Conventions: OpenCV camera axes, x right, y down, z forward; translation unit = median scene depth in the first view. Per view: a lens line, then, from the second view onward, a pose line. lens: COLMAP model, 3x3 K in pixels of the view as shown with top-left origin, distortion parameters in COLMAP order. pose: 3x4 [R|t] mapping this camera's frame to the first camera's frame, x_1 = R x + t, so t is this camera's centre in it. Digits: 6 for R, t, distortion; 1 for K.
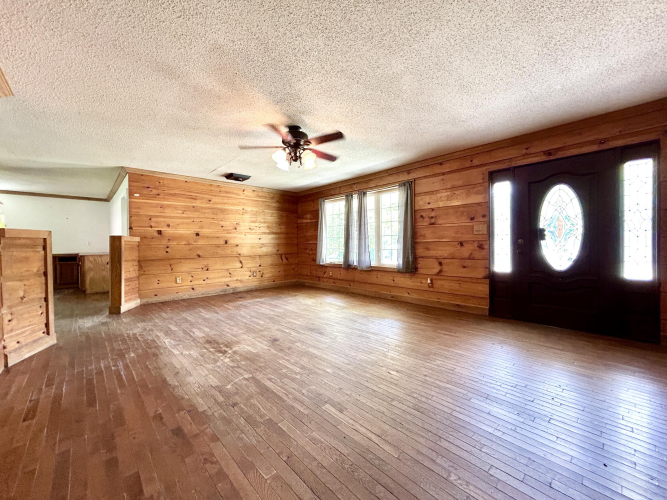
lens RADIAL K [[268.9, 0, 330.7], [0, 268.9, 248.1], [0, 0, 1]] dist [-0.002039, 0.001002]
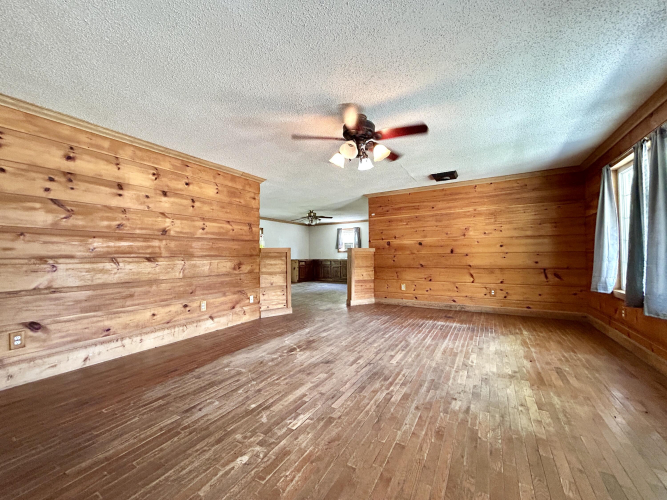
lens RADIAL K [[268.9, 0, 329.4], [0, 268.9, 249.0], [0, 0, 1]] dist [-0.002039, 0.001002]
pose [[0.284097, -0.011809, -0.958723, 0.386261], [-0.003511, 0.999905, -0.013357, -0.018618], [0.958789, 0.007161, 0.284028, 0.420058]]
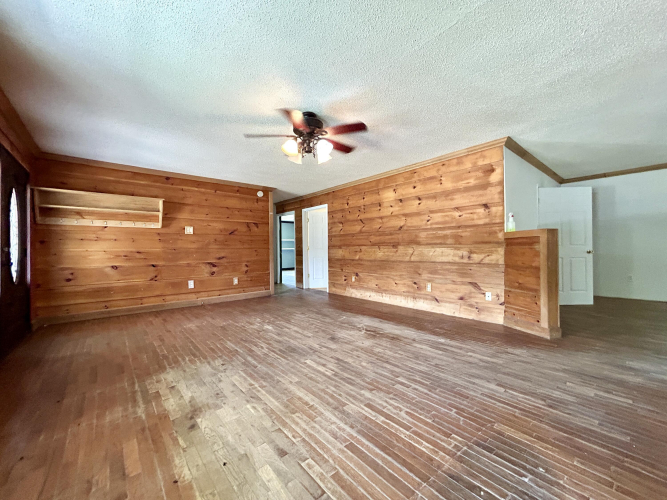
lens RADIAL K [[268.9, 0, 331.4], [0, 268.9, 248.3], [0, 0, 1]] dist [-0.002039, 0.001002]
pose [[-0.998772, 0.023678, 0.043525, -0.145118], [0.024042, 0.999680, 0.007853, -0.008904], [-0.043325, 0.008890, -0.999021, 1.156322]]
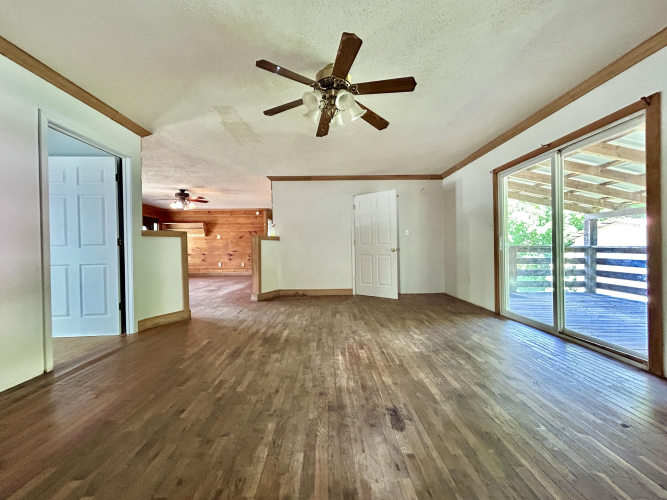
lens RADIAL K [[268.9, 0, 329.9], [0, 268.9, 248.2], [0, 0, 1]] dist [-0.002039, 0.001002]
pose [[-0.741798, 0.017051, 0.670407, -1.451043], [0.026099, 0.999653, 0.003454, 0.015443], [-0.670116, 0.020059, -0.741986, 1.095302]]
